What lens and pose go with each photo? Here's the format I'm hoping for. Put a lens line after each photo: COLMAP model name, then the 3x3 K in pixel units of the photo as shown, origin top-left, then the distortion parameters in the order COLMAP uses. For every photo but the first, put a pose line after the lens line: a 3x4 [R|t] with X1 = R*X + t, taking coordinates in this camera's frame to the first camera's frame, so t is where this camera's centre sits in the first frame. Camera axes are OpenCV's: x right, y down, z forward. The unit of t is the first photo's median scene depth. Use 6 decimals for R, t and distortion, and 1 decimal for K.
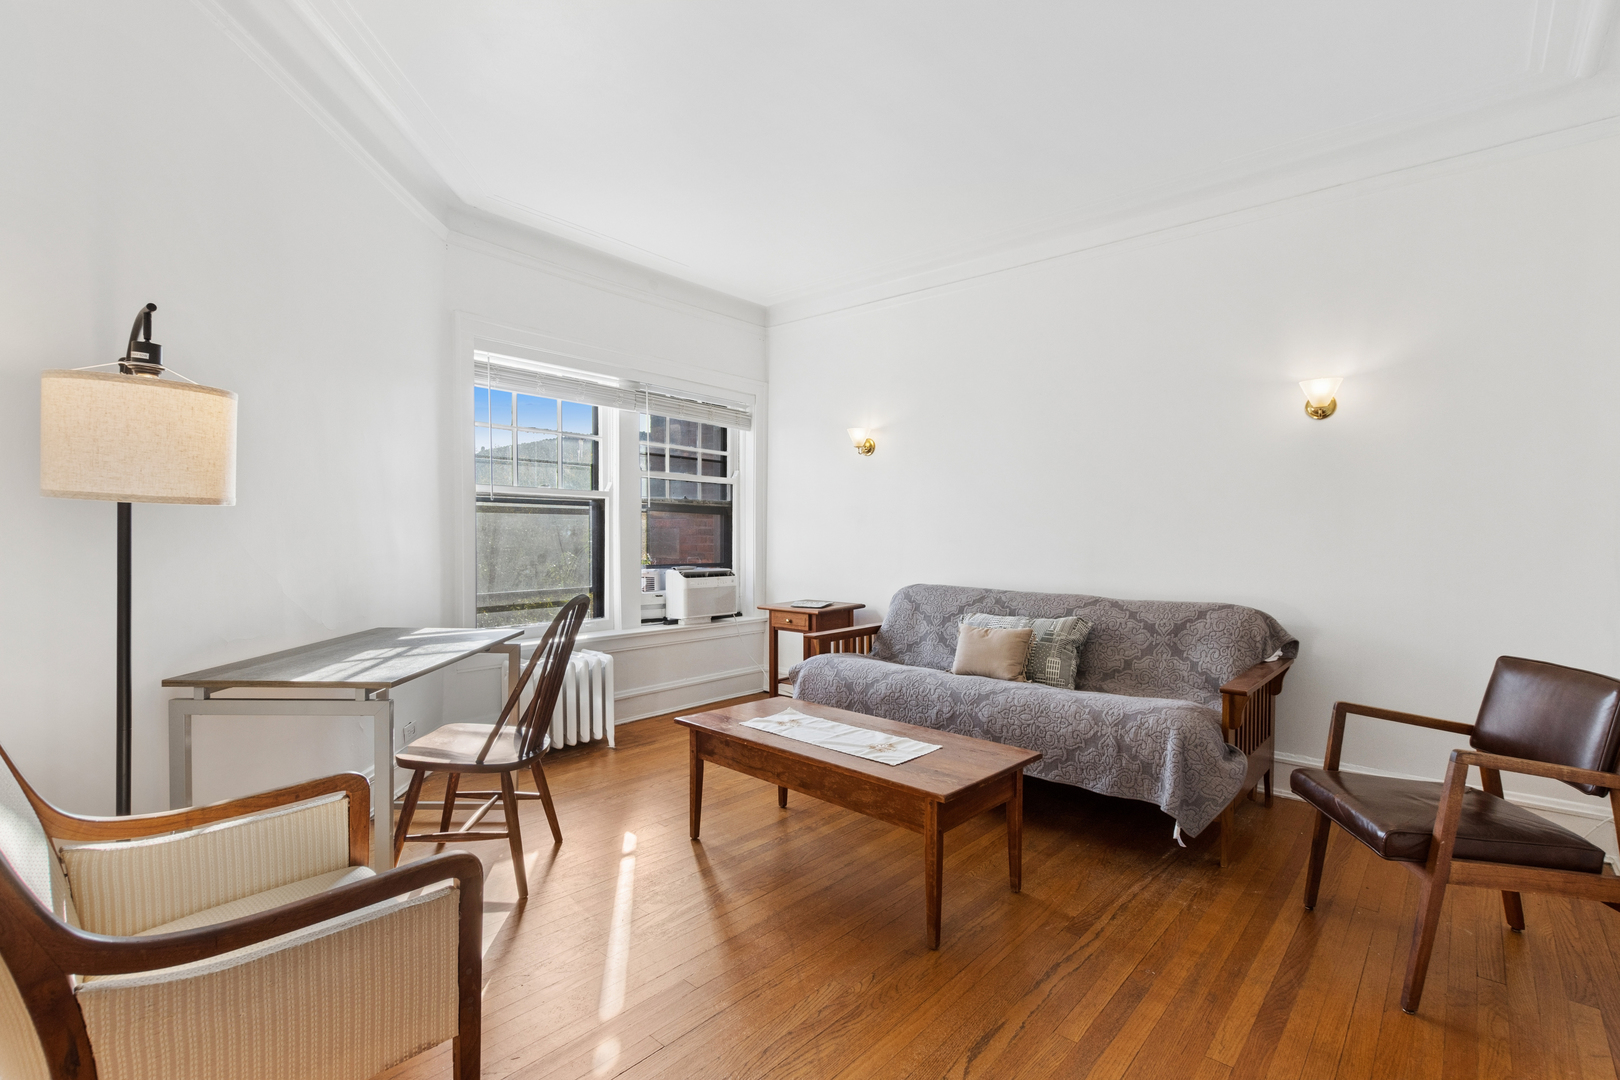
lens RADIAL K [[749.5, 0, 815.0], [0, 749.5, 537.5], [0, 0, 1]] dist [0.000382, -0.000670]
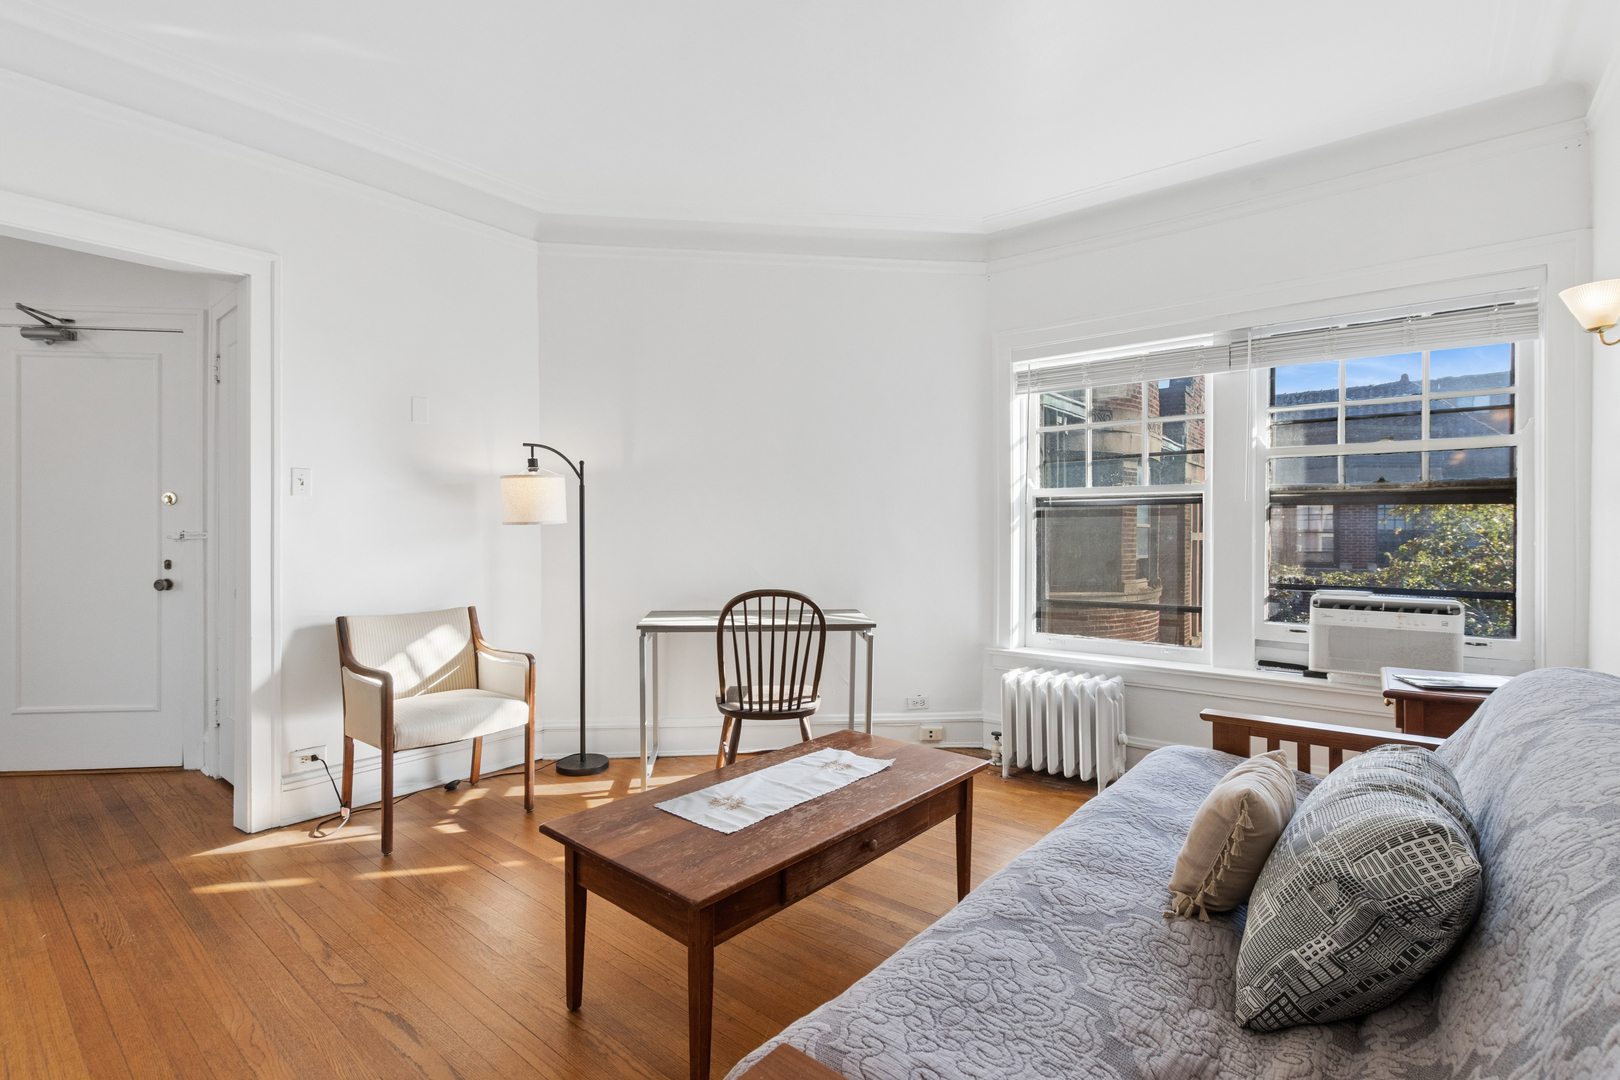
lens RADIAL K [[749.5, 0, 815.0], [0, 749.5, 537.5], [0, 0, 1]] dist [0.000382, -0.000670]
pose [[0.023874, -0.006752, -0.999692, 0.448106], [-0.007688, 0.999946, -0.006938, 0.001702], [0.999685, 0.007851, 0.023821, 0.540407]]
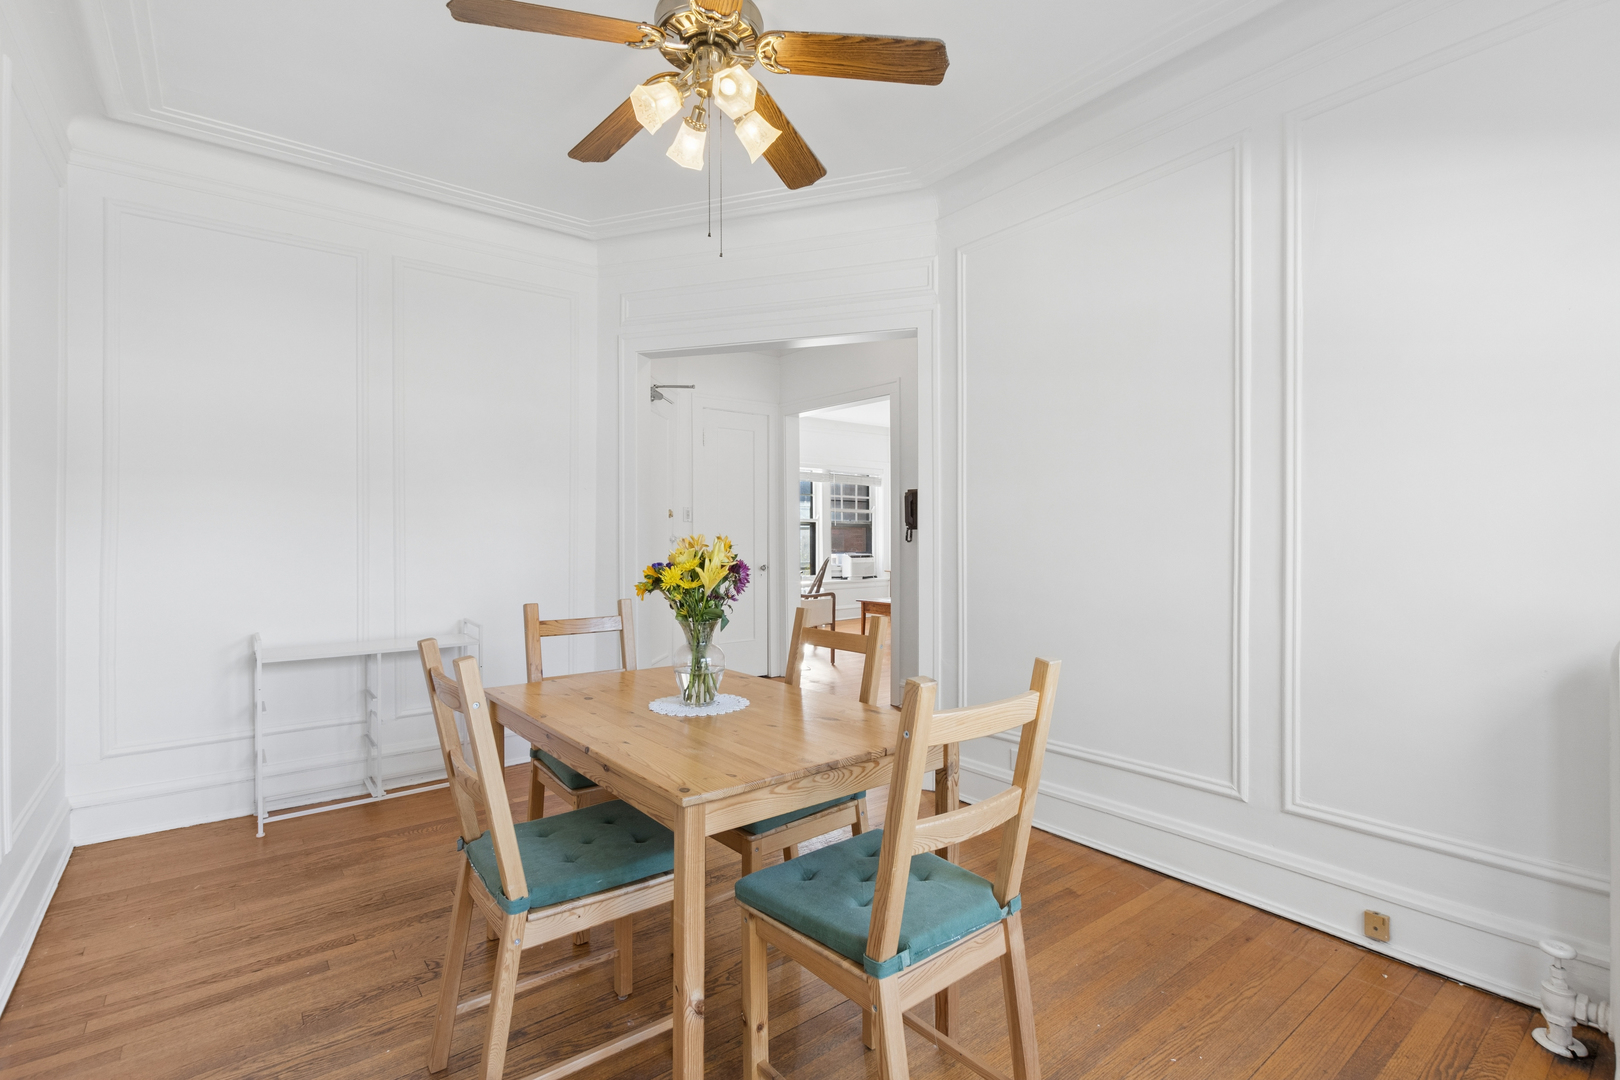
lens RADIAL K [[749.5, 0, 815.0], [0, 749.5, 537.5], [0, 0, 1]] dist [0.000382, -0.000670]
pose [[0.985248, -0.007694, -0.170962, 0.094581], [0.006905, 0.999963, -0.005210, 0.005466], [0.170995, 0.003953, 0.985264, -1.150480]]
